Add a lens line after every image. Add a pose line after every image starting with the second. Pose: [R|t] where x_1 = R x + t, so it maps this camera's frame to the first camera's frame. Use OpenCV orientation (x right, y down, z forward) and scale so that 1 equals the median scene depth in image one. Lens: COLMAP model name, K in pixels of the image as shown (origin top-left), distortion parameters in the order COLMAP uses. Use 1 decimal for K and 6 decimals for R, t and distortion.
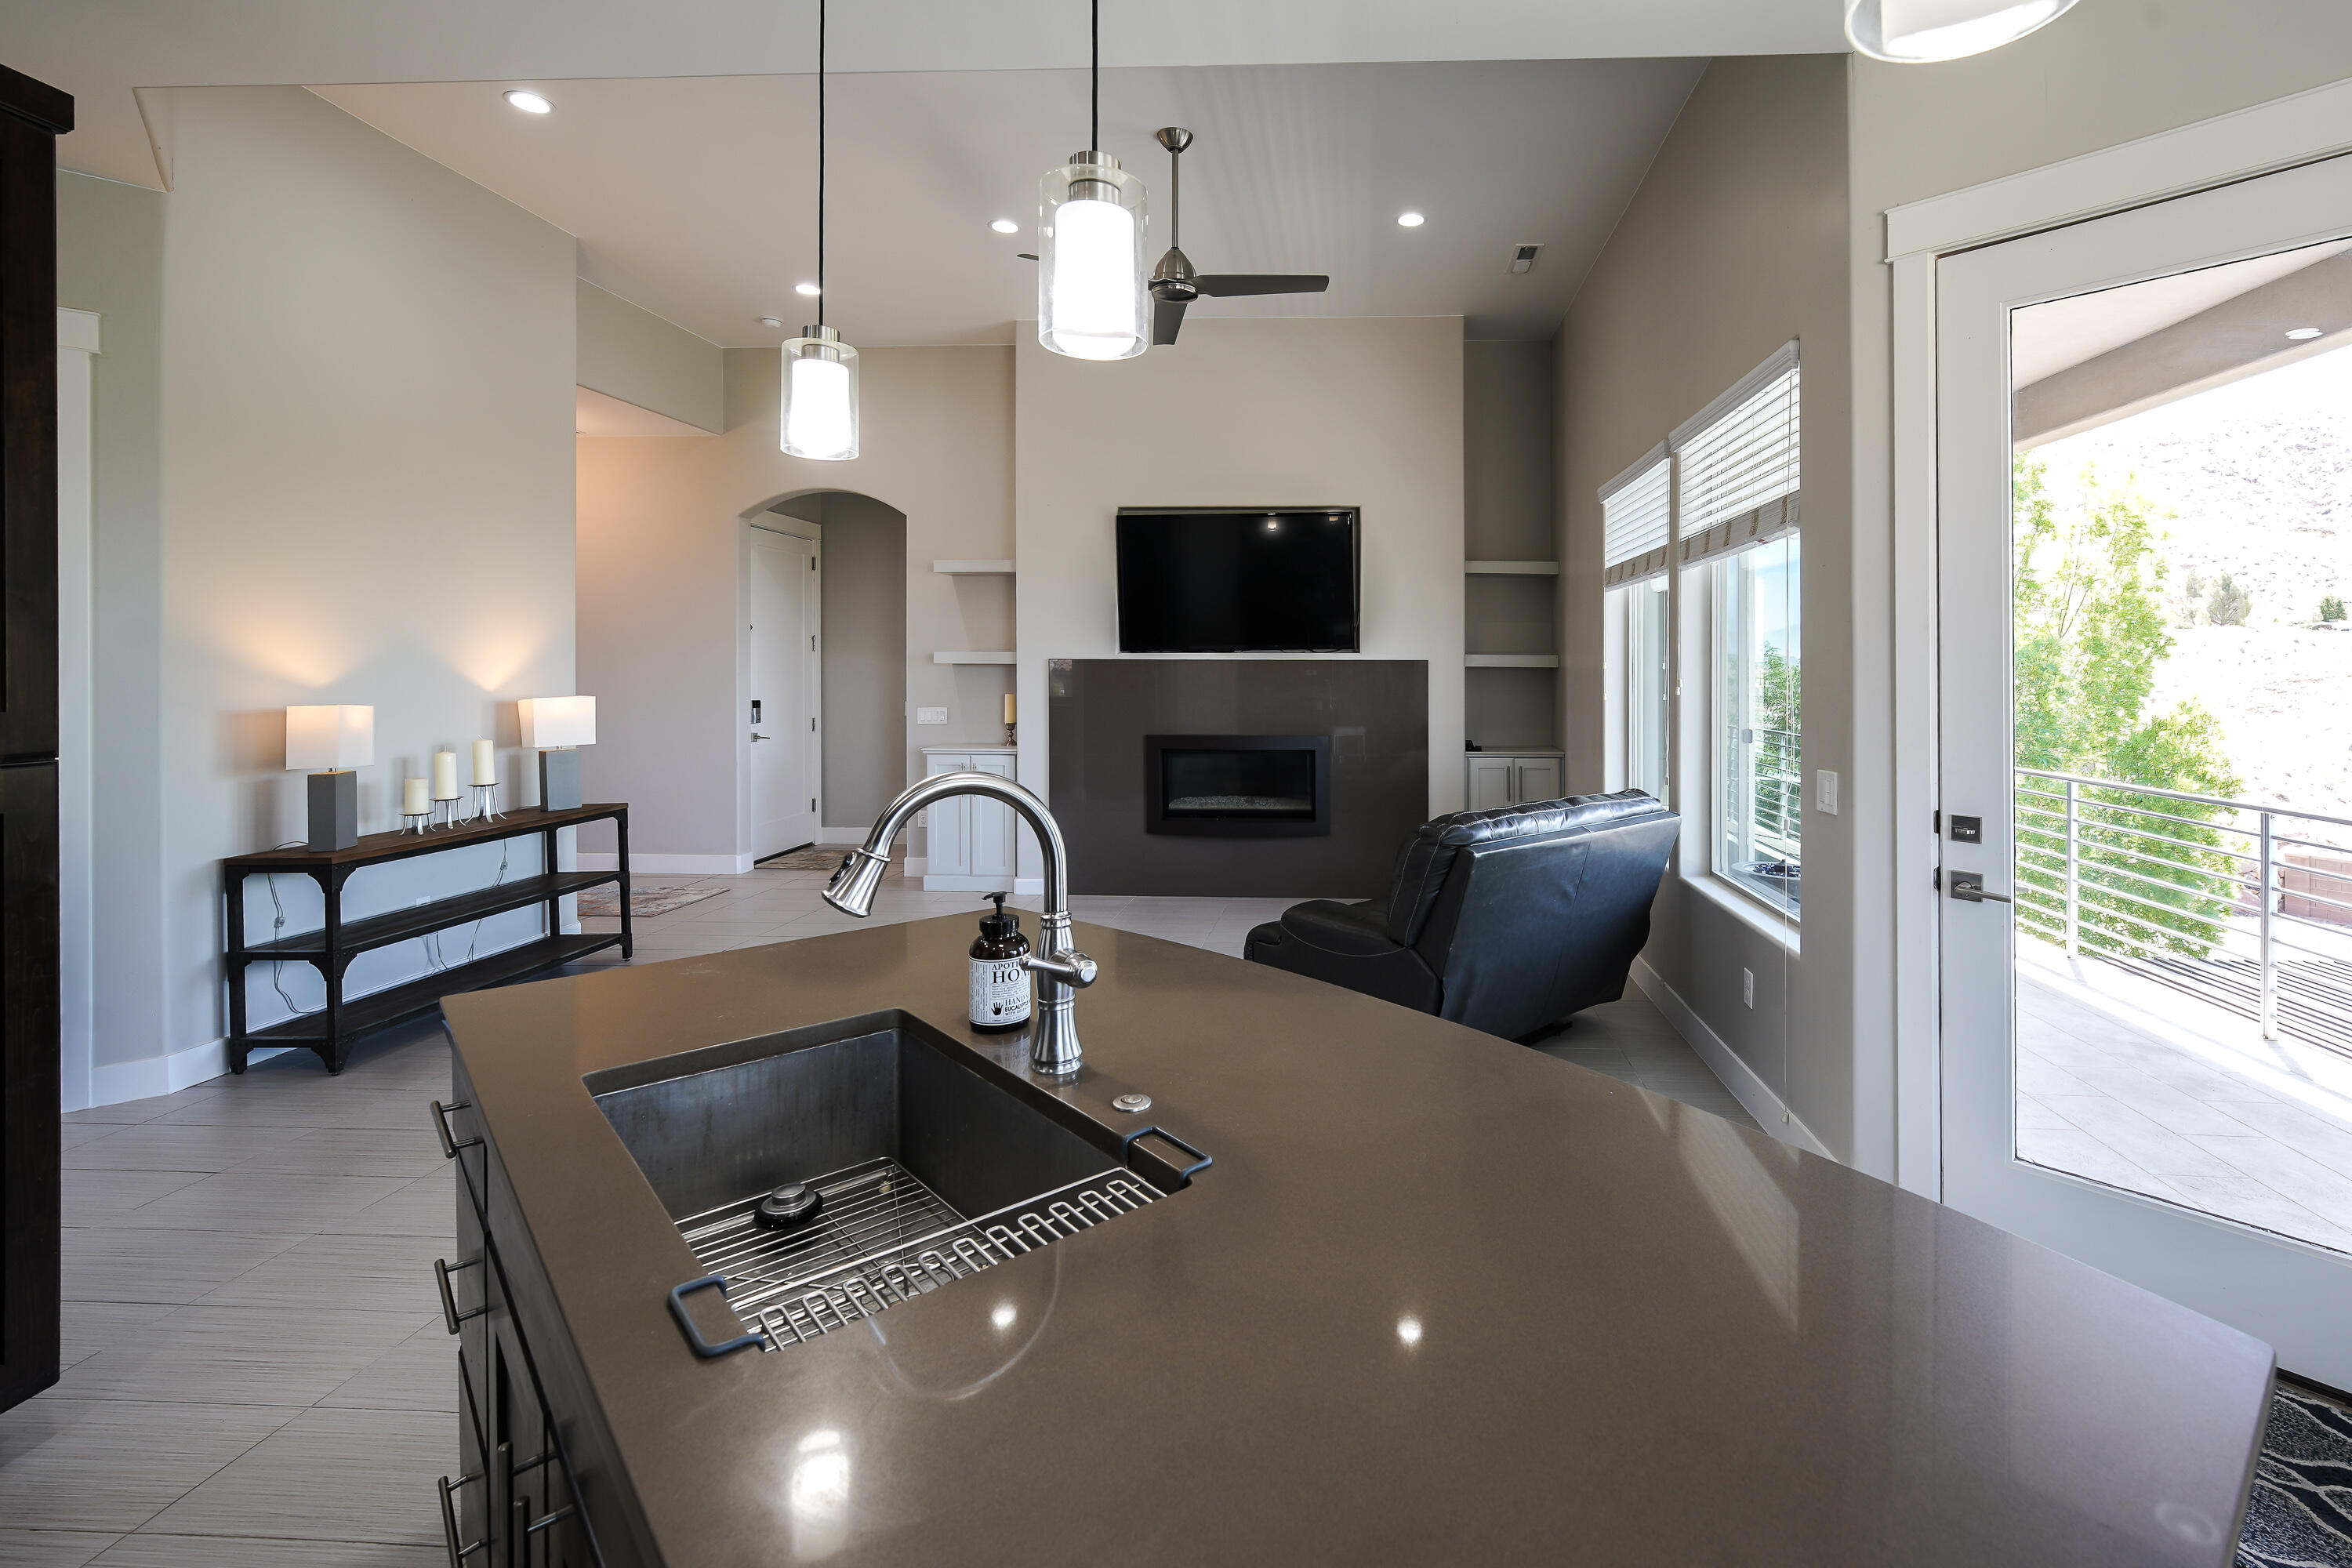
lens RADIAL K [[1050.6, 0, 1289.0], [0, 1050.6, 691.7], [0, 0, 1]] dist [0.001250, 0.000015]
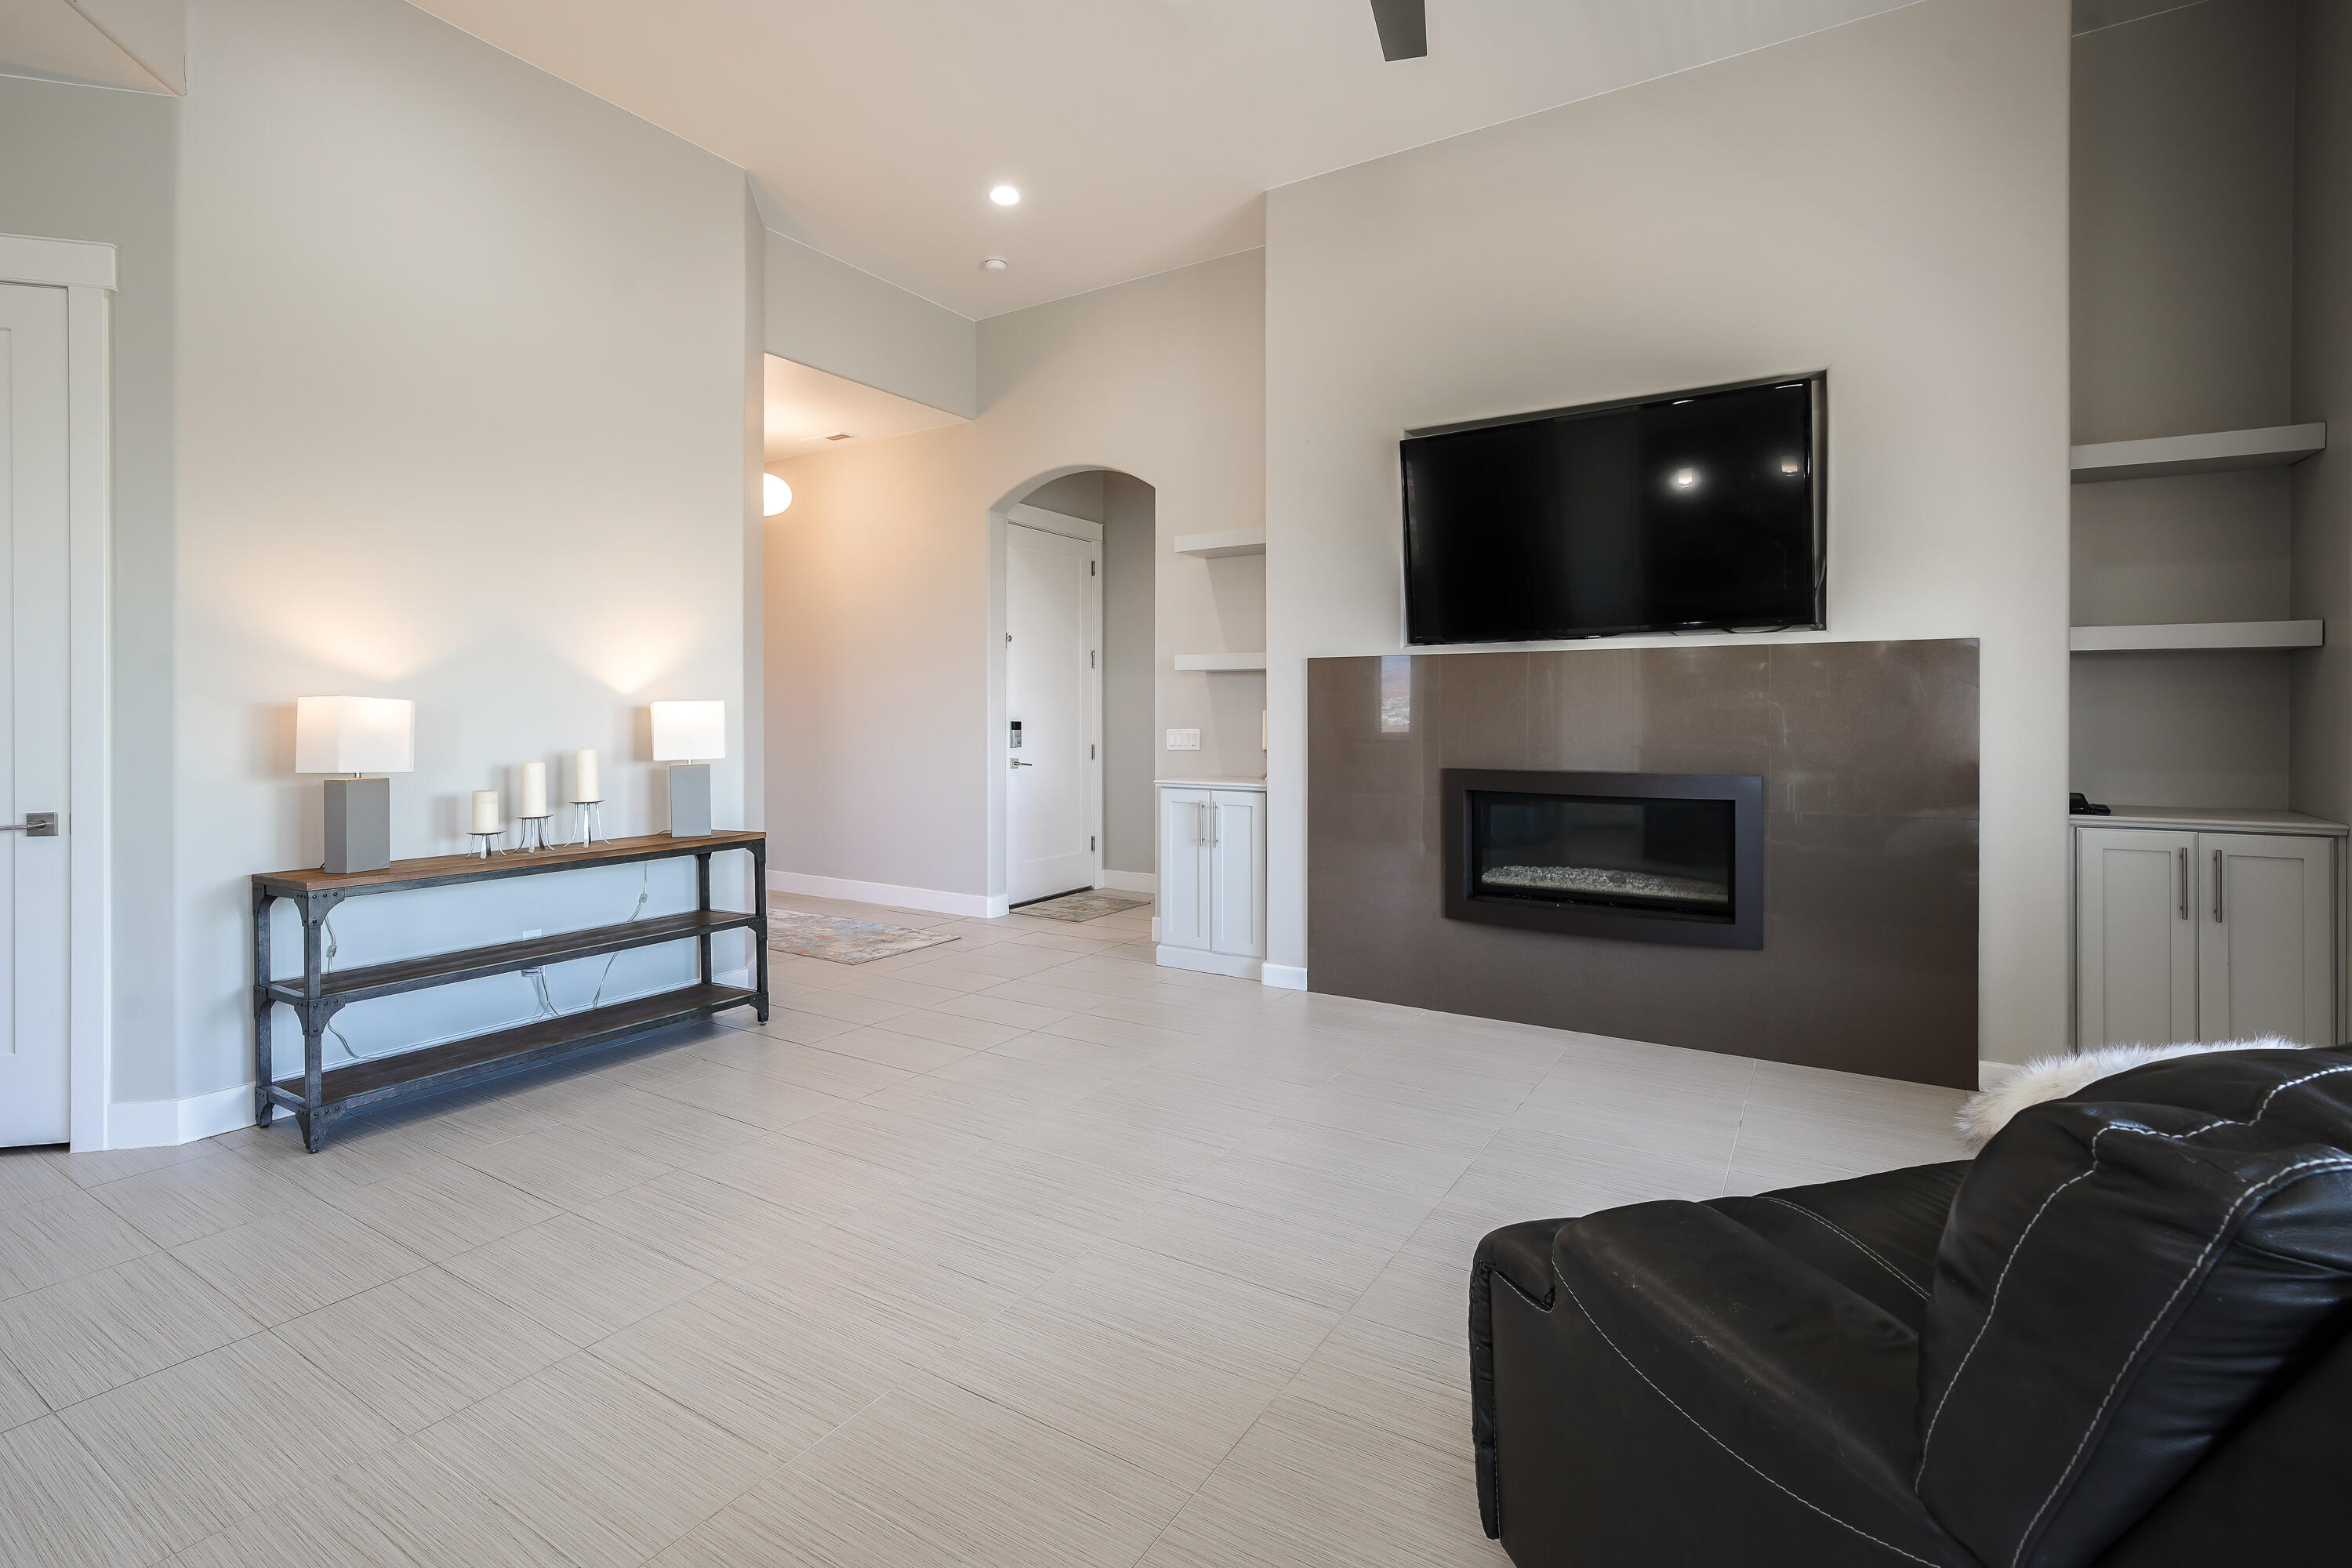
lens RADIAL K [[1052.1, 0, 1159.4], [0, 1052.1, 726.7], [0, 0, 1]] dist [0.000136, 0.000134]
pose [[0.875895, 0.003294, -0.482490, 0.027163], [-0.007913, 0.999940, -0.007539, 0.021579], [0.482436, 0.010421, 0.875869, 0.338999]]
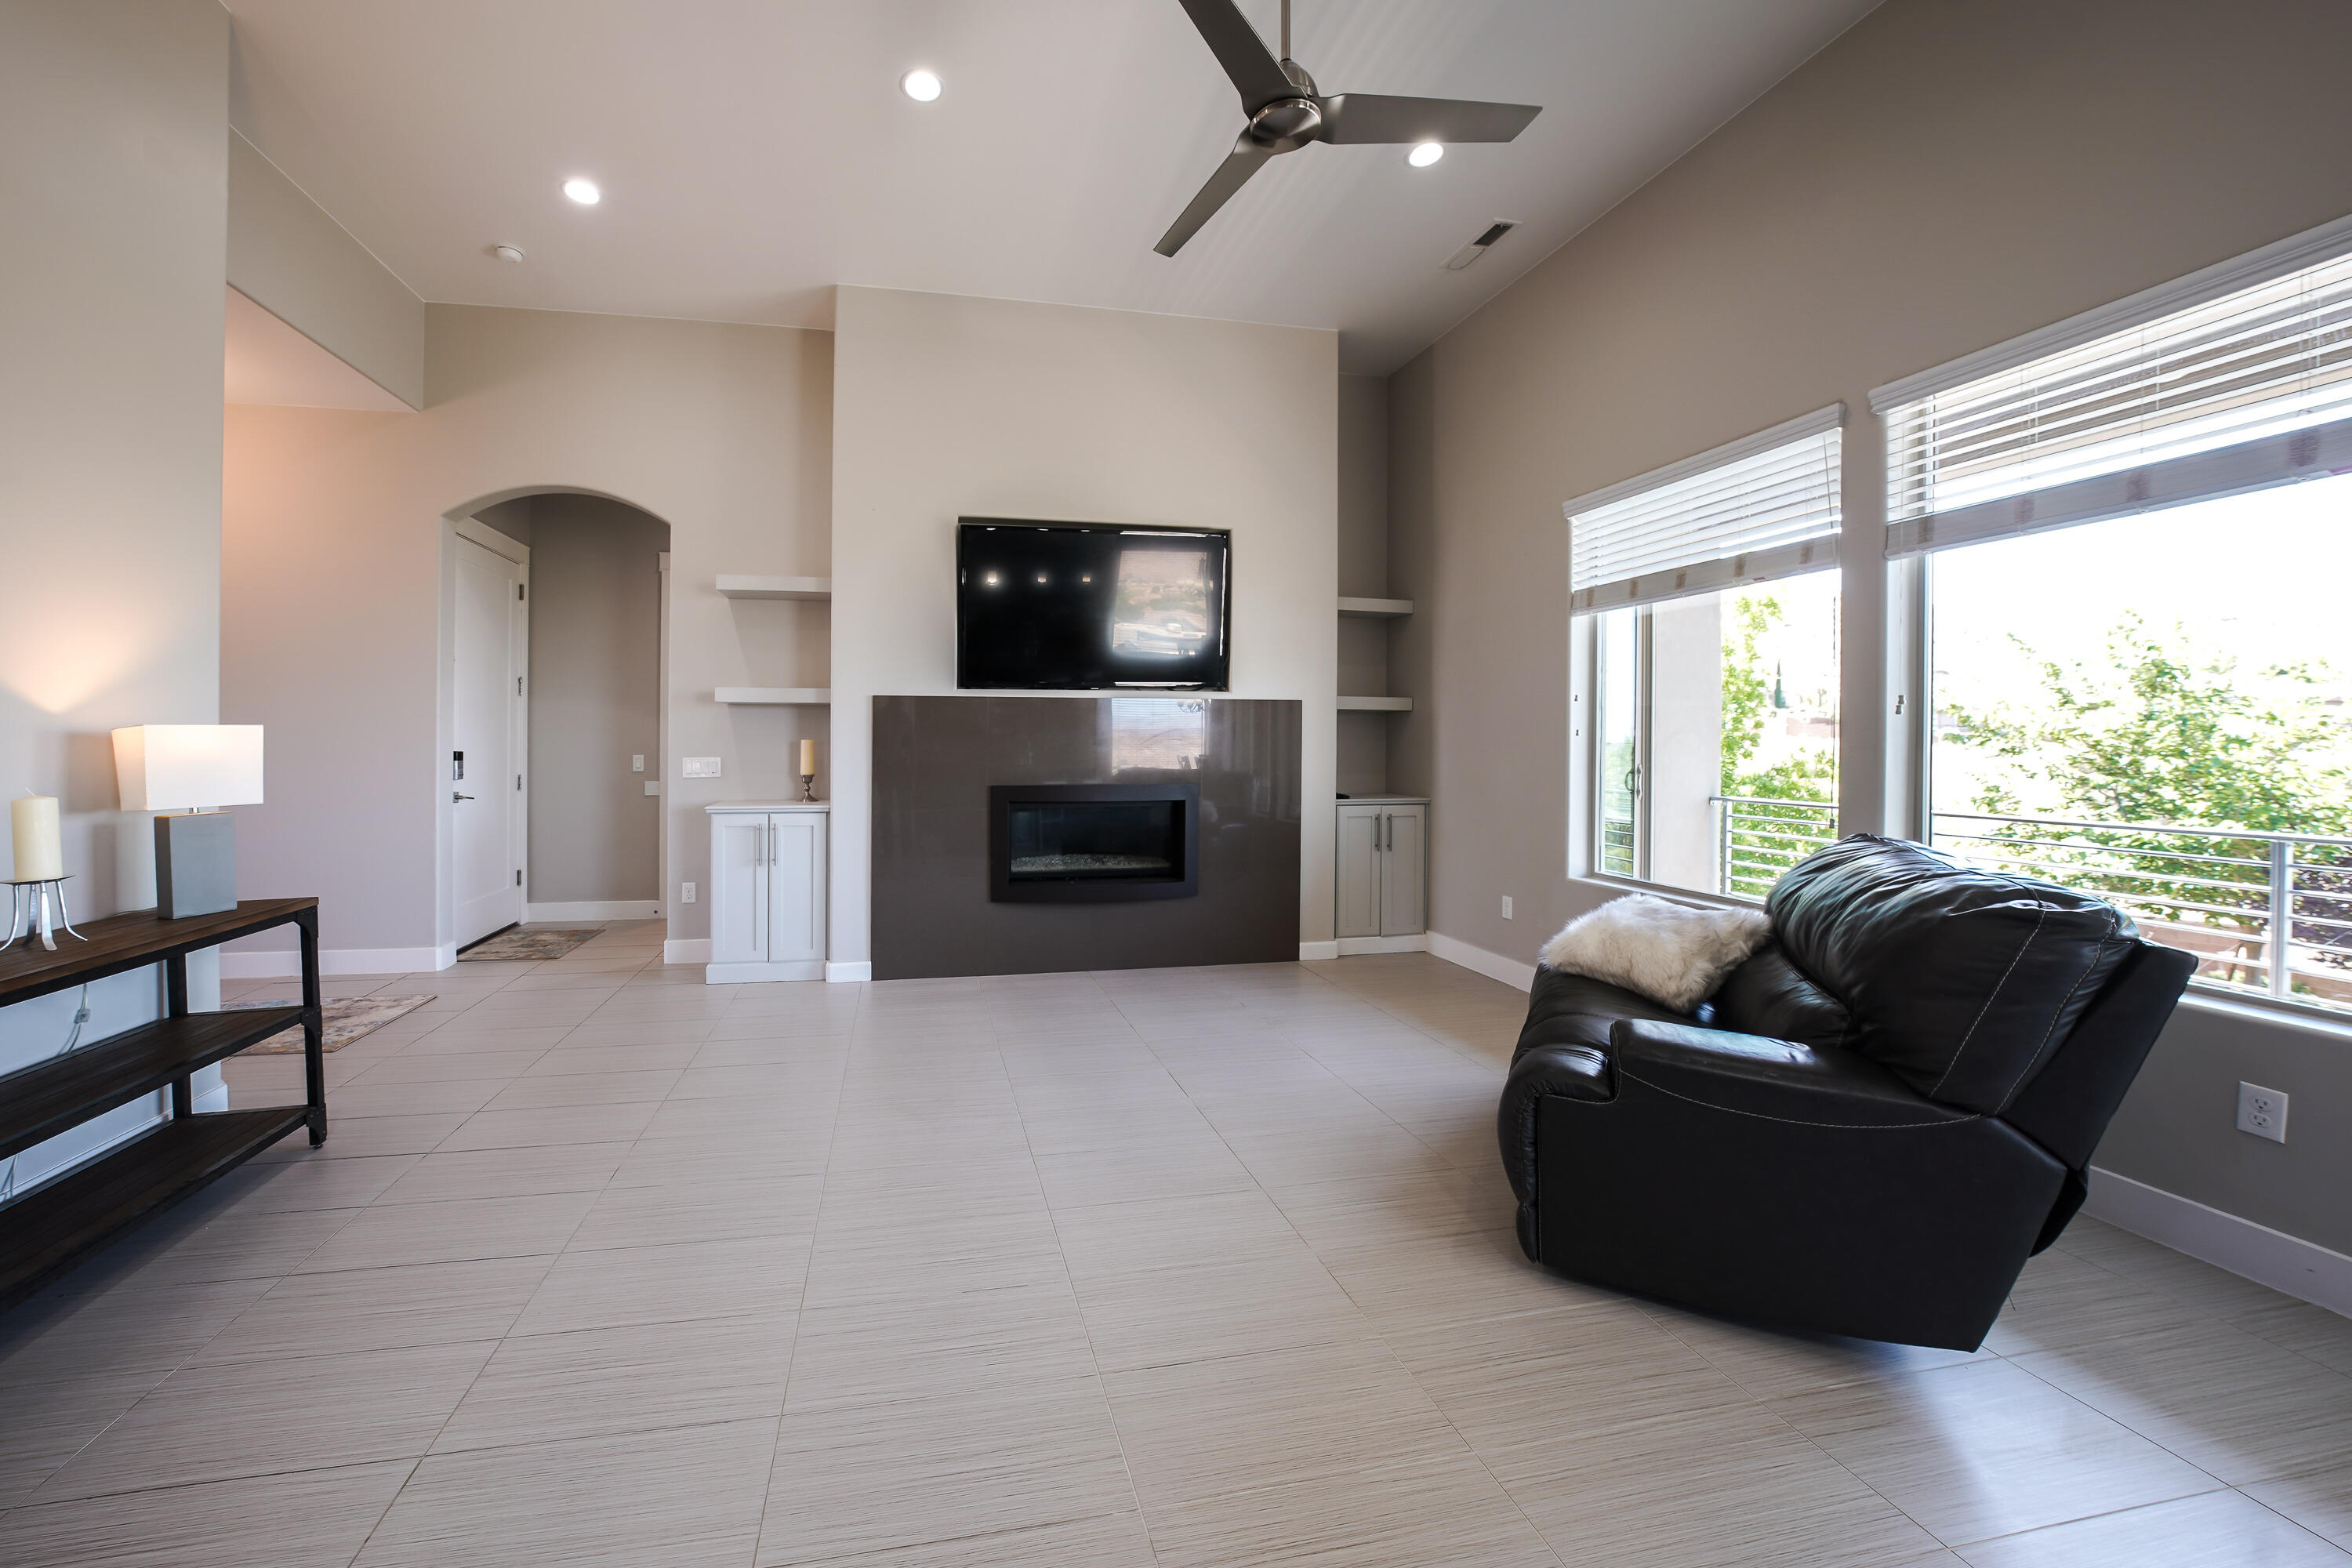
lens RADIAL K [[843.4, 0, 1049.6], [0, 843.4, 749.9], [0, 0, 1]] dist [-0.031885, 0.007033]
pose [[0.974782, -0.002816, 0.223142, -0.246463], [0.005774, 0.999904, -0.012606, 0.021249], [-0.223085, 0.013576, 0.974704, 0.332193]]
